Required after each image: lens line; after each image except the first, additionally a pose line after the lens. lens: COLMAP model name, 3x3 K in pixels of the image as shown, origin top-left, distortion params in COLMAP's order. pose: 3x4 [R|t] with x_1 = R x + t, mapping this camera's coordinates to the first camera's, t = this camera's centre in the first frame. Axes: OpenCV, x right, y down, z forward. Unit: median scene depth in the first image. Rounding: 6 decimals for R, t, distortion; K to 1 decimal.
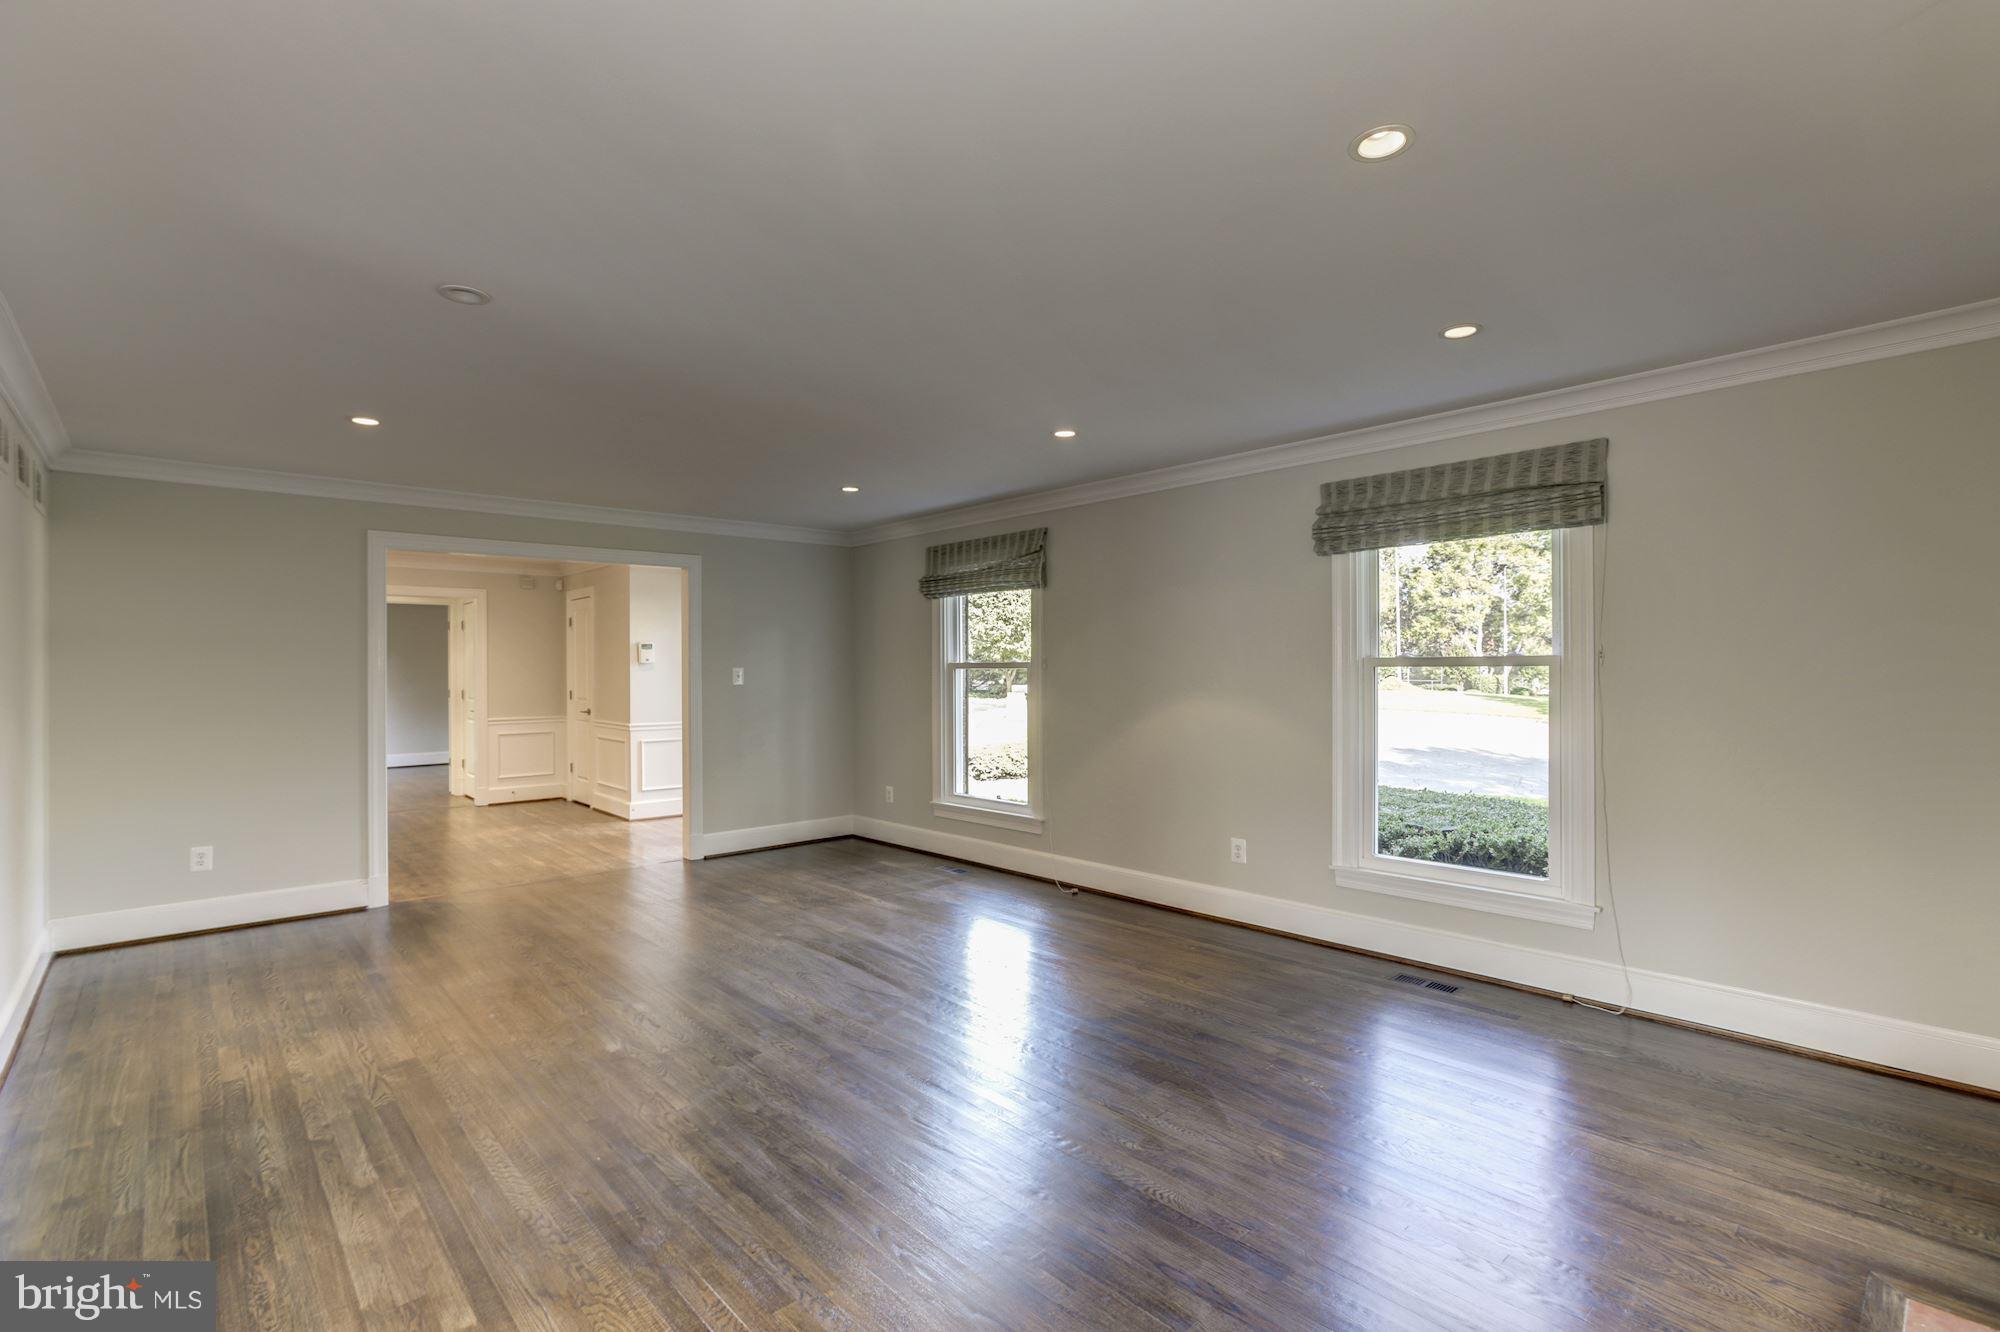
lens RADIAL K [[925.9, 0, 994.5], [0, 925.9, 666.3], [0, 0, 1]] dist [-0.052897, 0.021444]
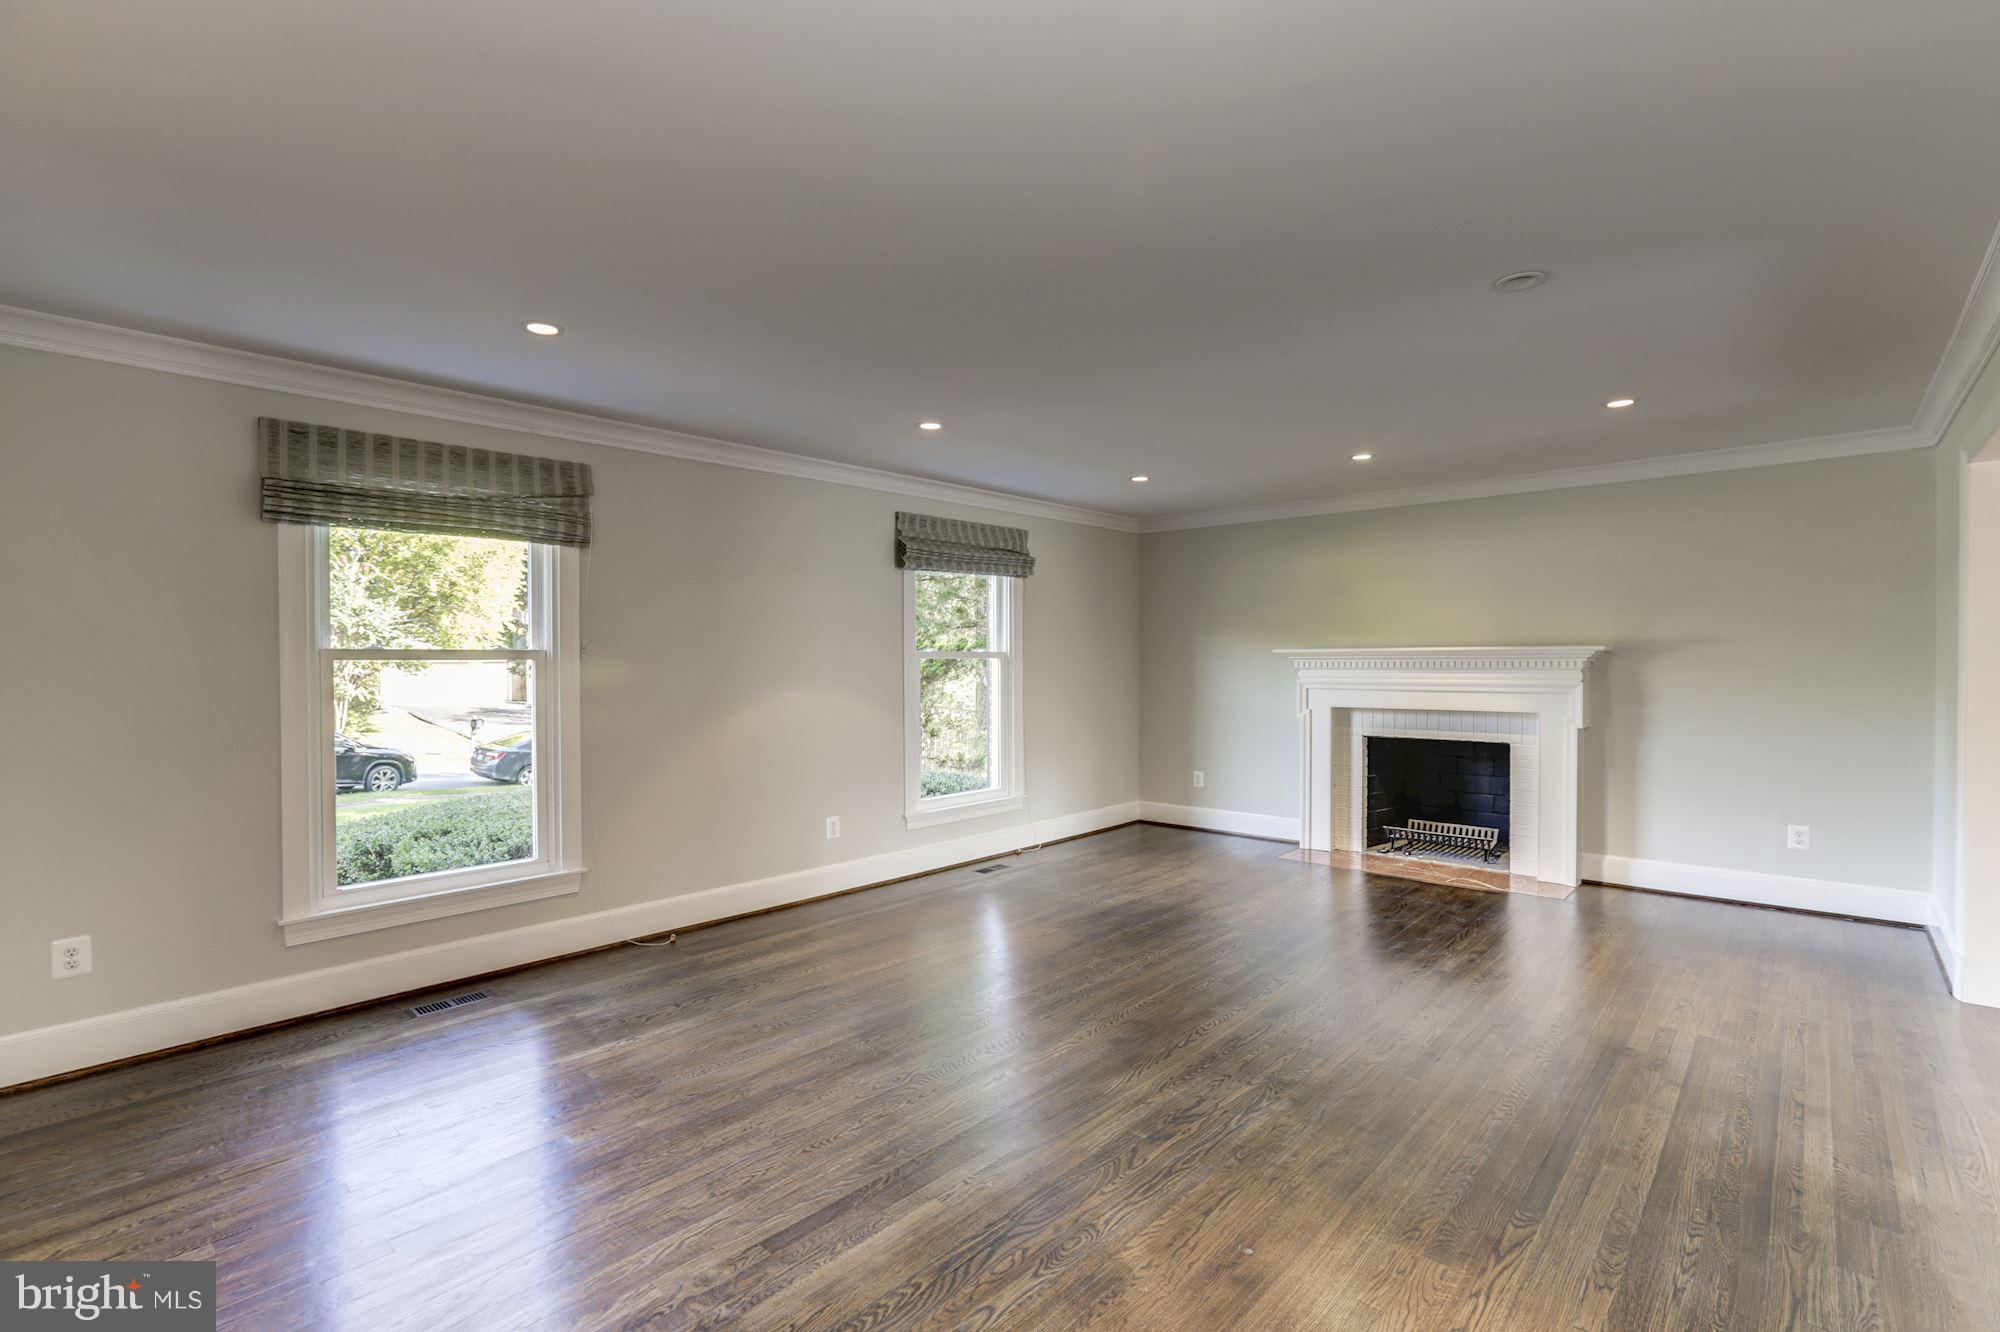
lens RADIAL K [[925.9, 0, 994.5], [0, 925.9, 666.3], [0, 0, 1]] dist [-0.052897, 0.021444]
pose [[-0.095246, -0.003088, 0.995449, -0.686971], [0.001582, 0.999993, 0.003253, 0.005591], [-0.995452, 0.001884, -0.095241, 0.751124]]
